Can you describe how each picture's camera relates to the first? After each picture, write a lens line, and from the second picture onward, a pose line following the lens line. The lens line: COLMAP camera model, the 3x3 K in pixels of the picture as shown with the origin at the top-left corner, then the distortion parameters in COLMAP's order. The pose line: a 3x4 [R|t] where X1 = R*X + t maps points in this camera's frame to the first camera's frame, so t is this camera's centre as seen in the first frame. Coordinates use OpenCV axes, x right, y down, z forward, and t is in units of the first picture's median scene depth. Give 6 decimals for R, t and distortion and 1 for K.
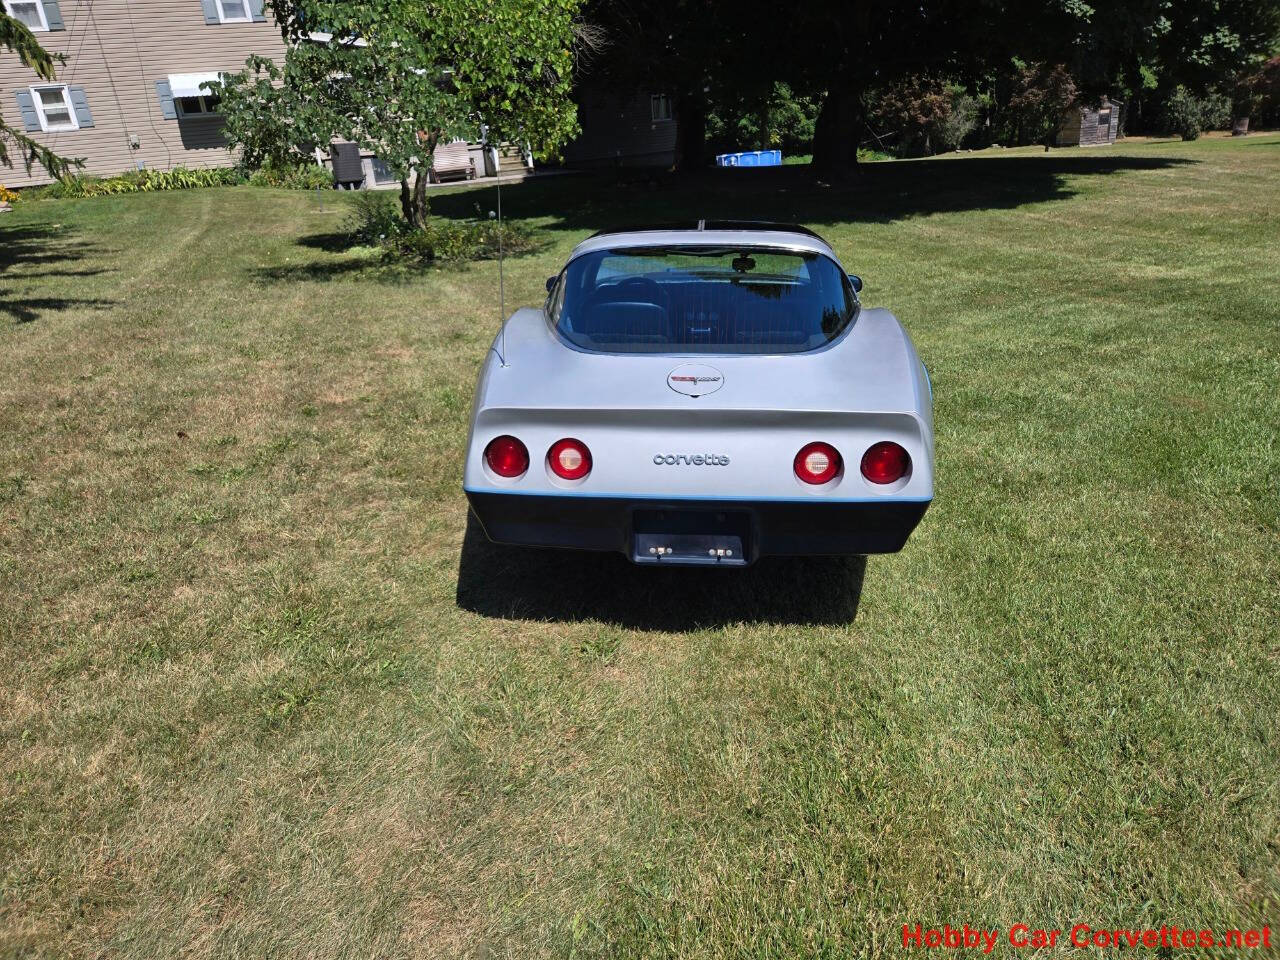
lens RADIAL K [[884.0, 0, 644.9], [0, 884.0, 478.2], [0, 0, 1]] dist [0.040174, -0.040865]
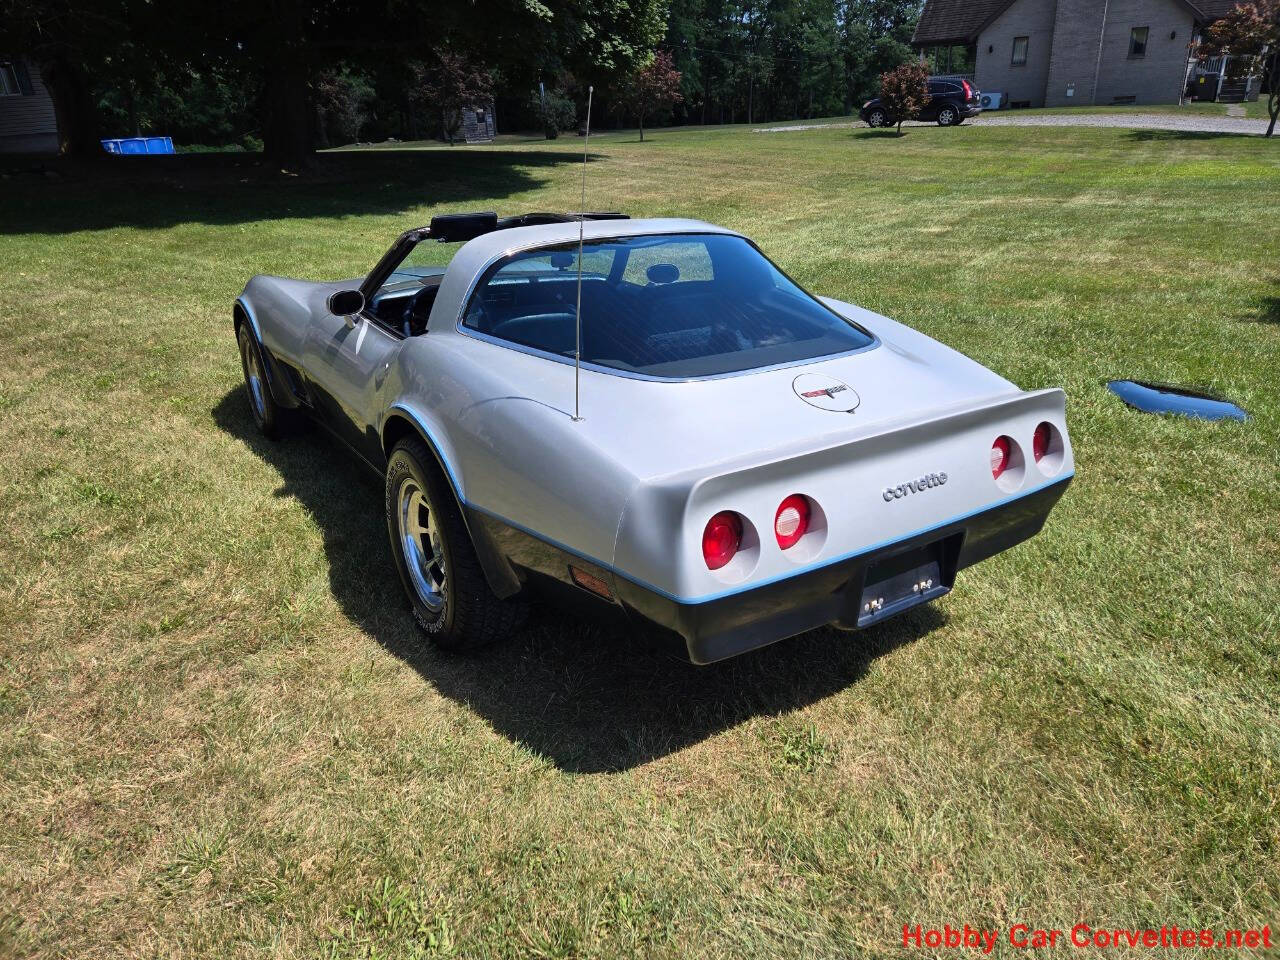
lens RADIAL K [[873.3, 0, 669.4], [0, 873.3, 471.5], [0, 0, 1]] dist [0.038763, -0.035238]
pose [[0.777193, -0.204840, 0.594988, -0.268948], [0.203033, 0.976594, 0.071009, -0.061283], [-0.595607, 0.065614, 0.800591, 0.211537]]
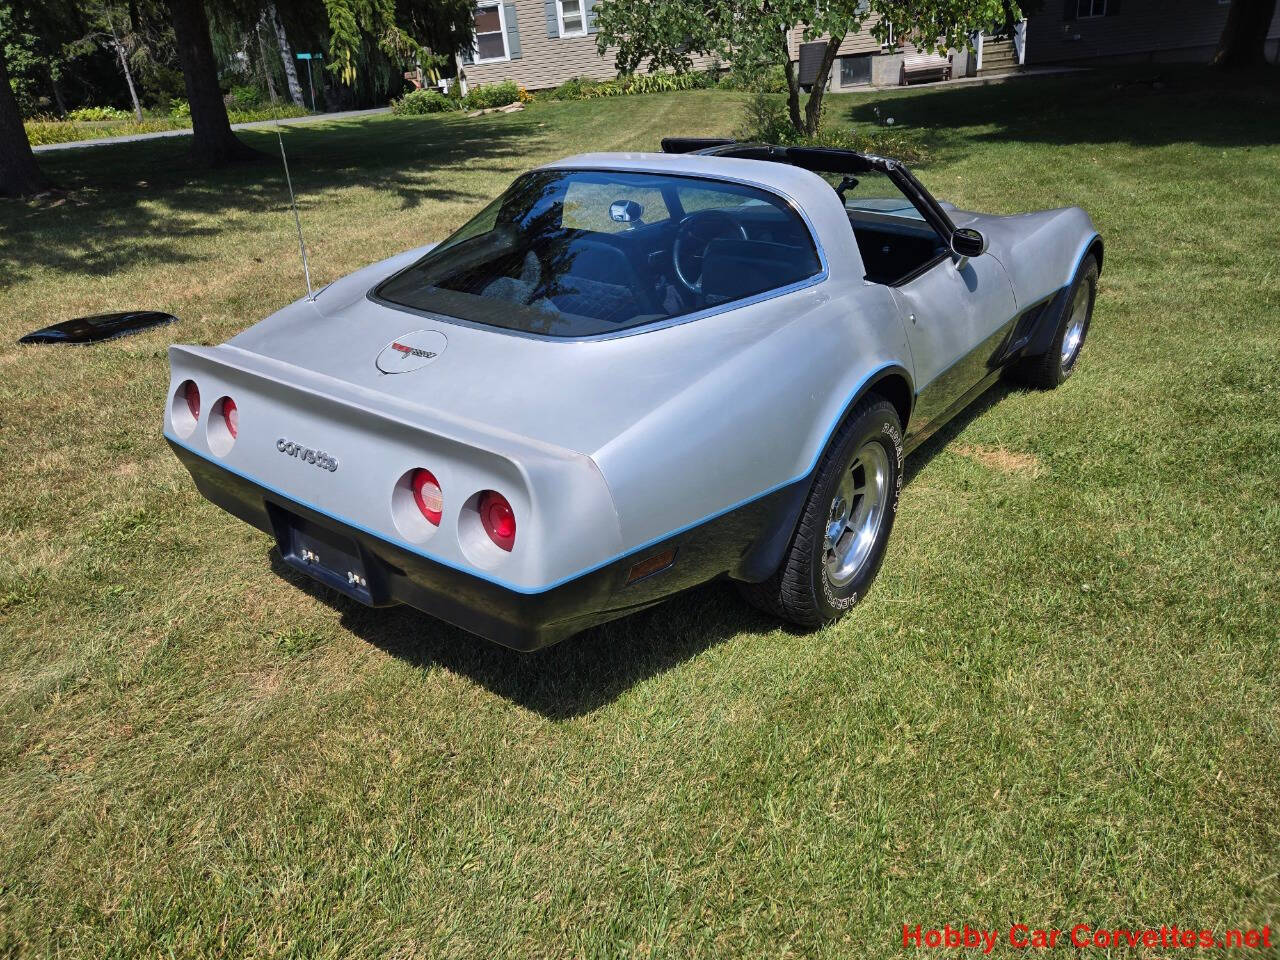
lens RADIAL K [[873.3, 0, 632.6], [0, 873.3, 485.1], [0, 0, 1]] dist [0.038763, -0.035238]
pose [[0.828285, 0.233063, -0.509535, 0.302027], [-0.178065, 0.971732, 0.155017, -0.072417], [0.531260, -0.037668, 0.846371, 0.221209]]
